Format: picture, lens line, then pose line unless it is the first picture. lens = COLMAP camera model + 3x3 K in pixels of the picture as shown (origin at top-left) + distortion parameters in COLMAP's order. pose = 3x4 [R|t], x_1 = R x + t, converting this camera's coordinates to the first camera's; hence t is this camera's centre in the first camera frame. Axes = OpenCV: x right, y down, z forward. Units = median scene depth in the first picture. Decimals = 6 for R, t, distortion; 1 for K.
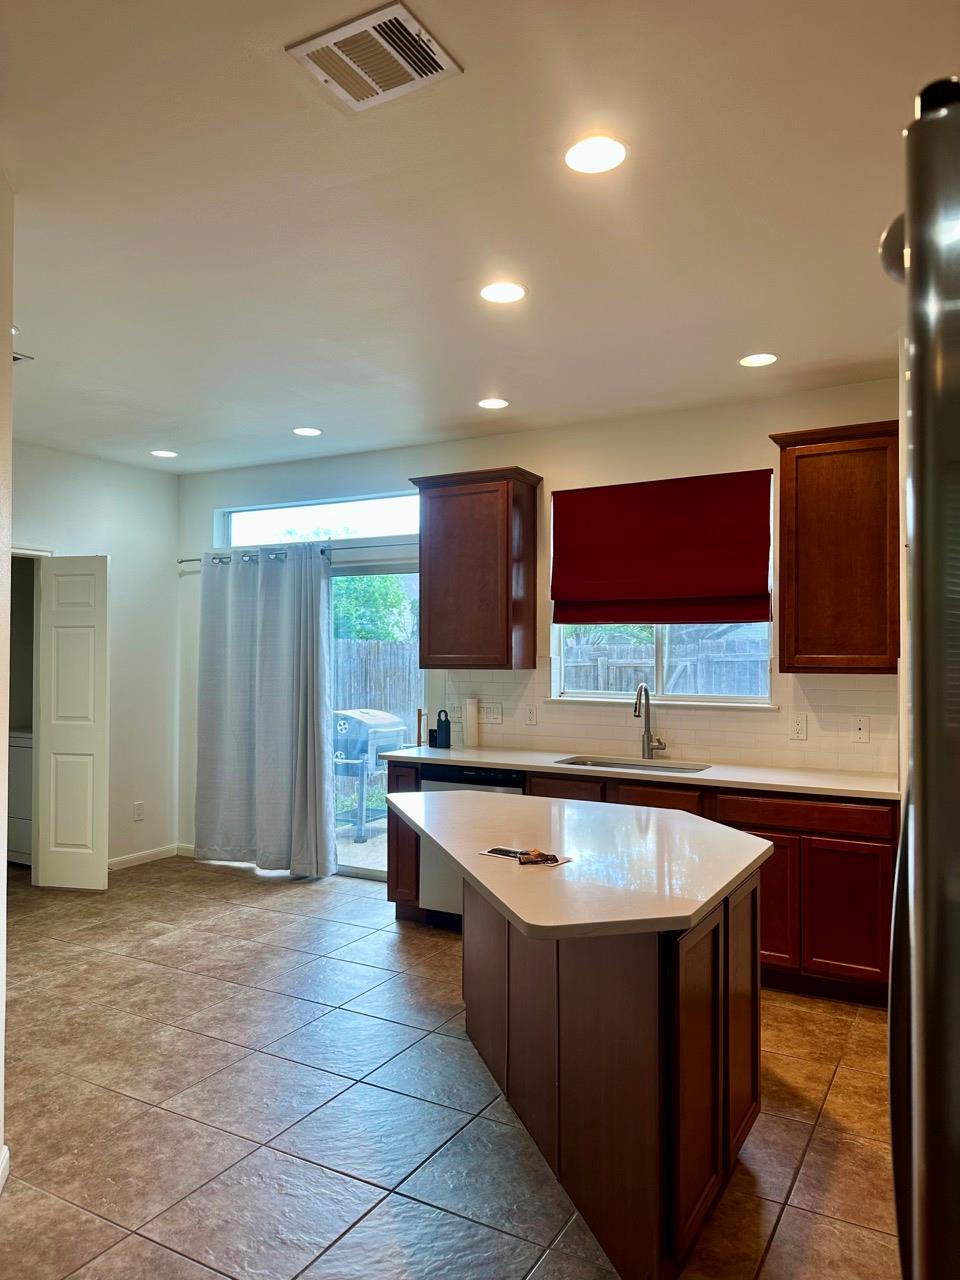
lens RADIAL K [[871.8, 0, 470.6], [0, 871.8, 641.1], [0, 0, 1]] dist [0.027176, -0.035049]
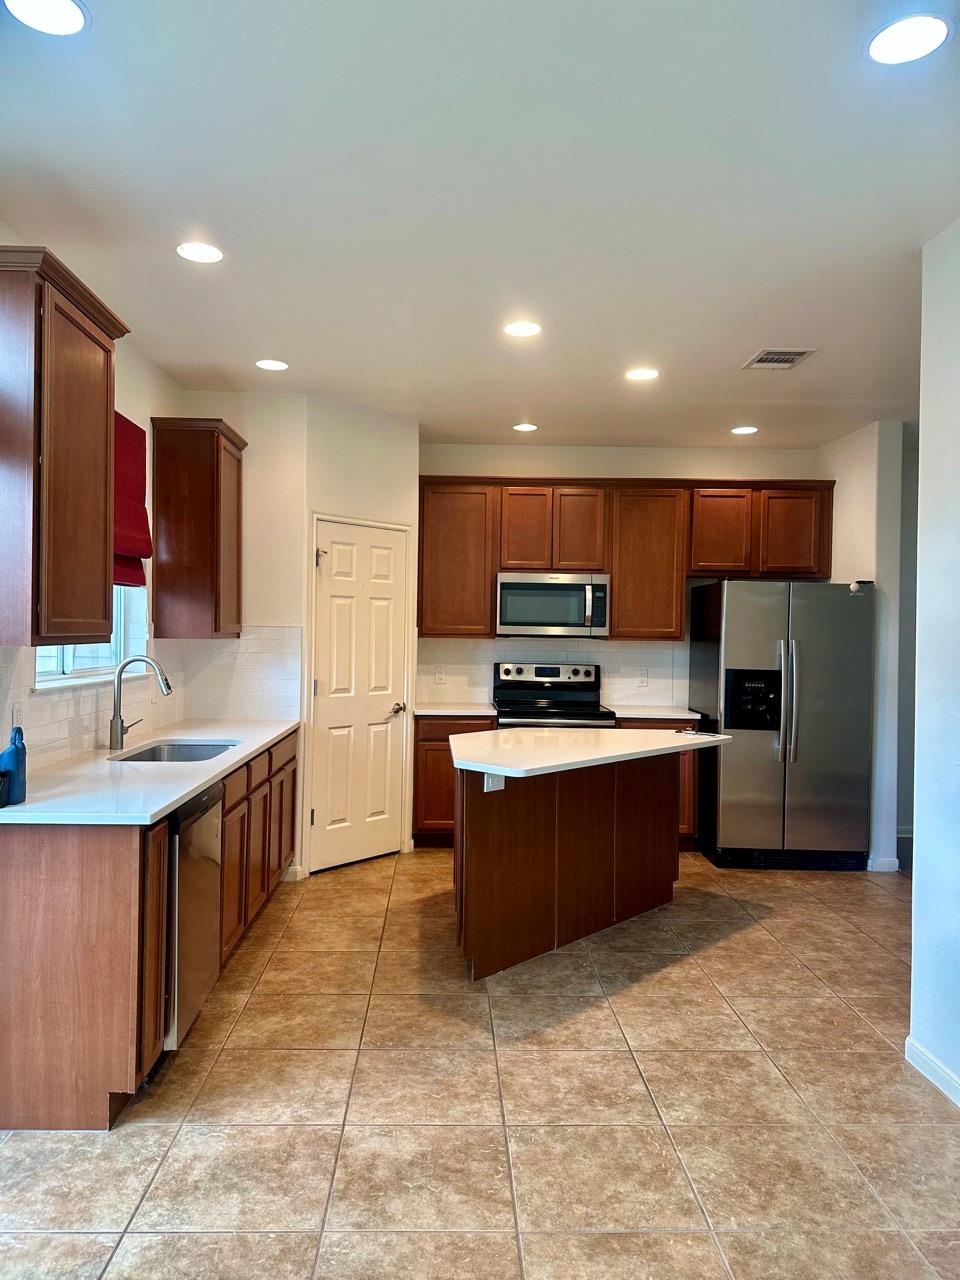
lens RADIAL K [[871.8, 0, 470.6], [0, 871.8, 641.1], [0, 0, 1]] dist [0.027176, -0.035049]
pose [[-0.507242, -0.017850, 0.861619, -0.653853], [-0.032994, 0.999455, 0.001282, 0.023020], [-0.861172, -0.027778, -0.507554, 1.117132]]
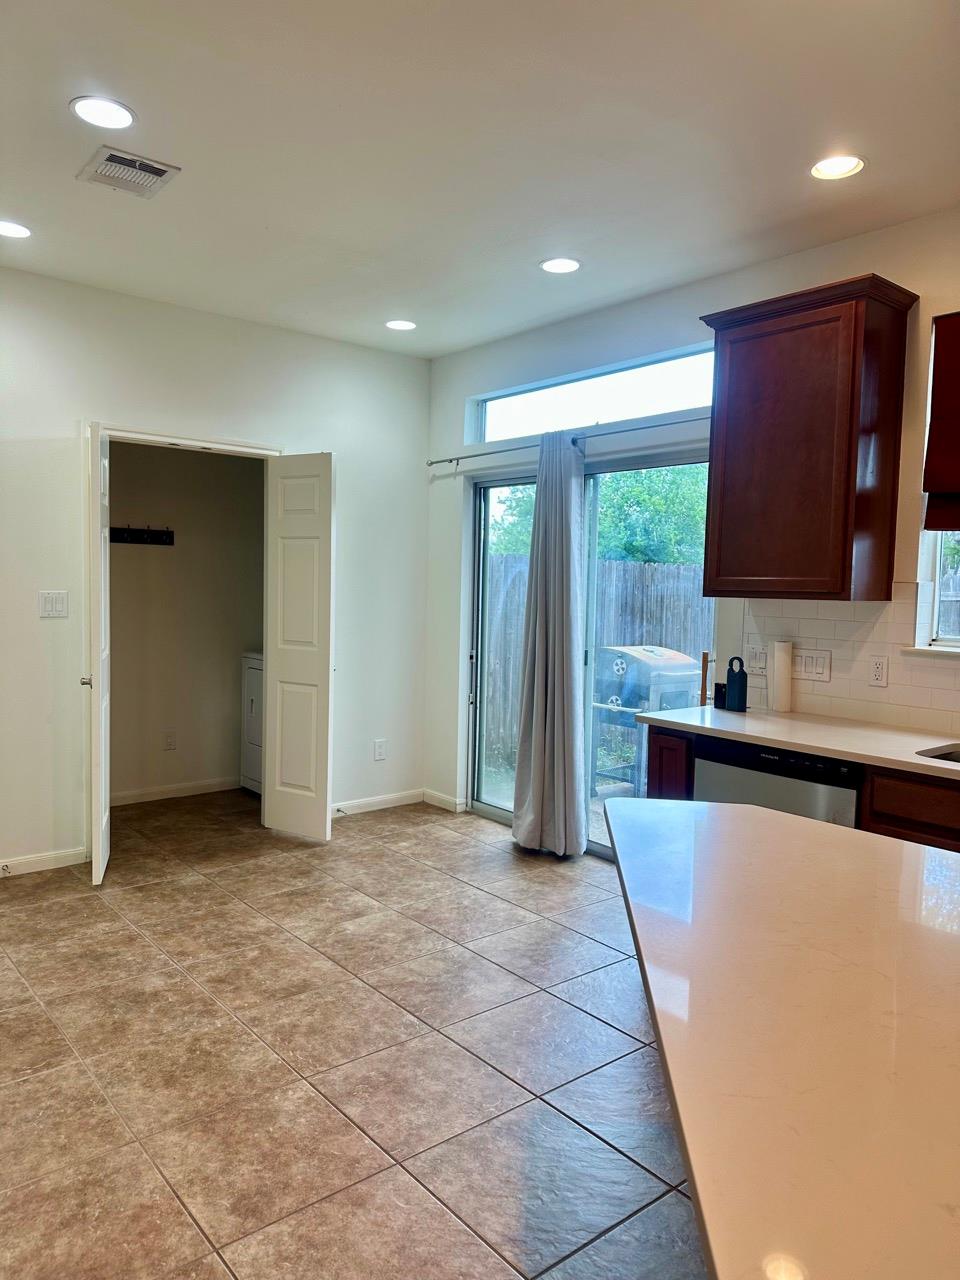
lens RADIAL K [[871.8, 0, 470.6], [0, 871.8, 641.1], [0, 0, 1]] dist [0.027176, -0.035049]
pose [[0.933869, 0.043871, -0.354915, 0.017074], [-0.014476, 0.996271, 0.085060, 0.011402], [0.357323, -0.074297, 0.931021, 0.294757]]
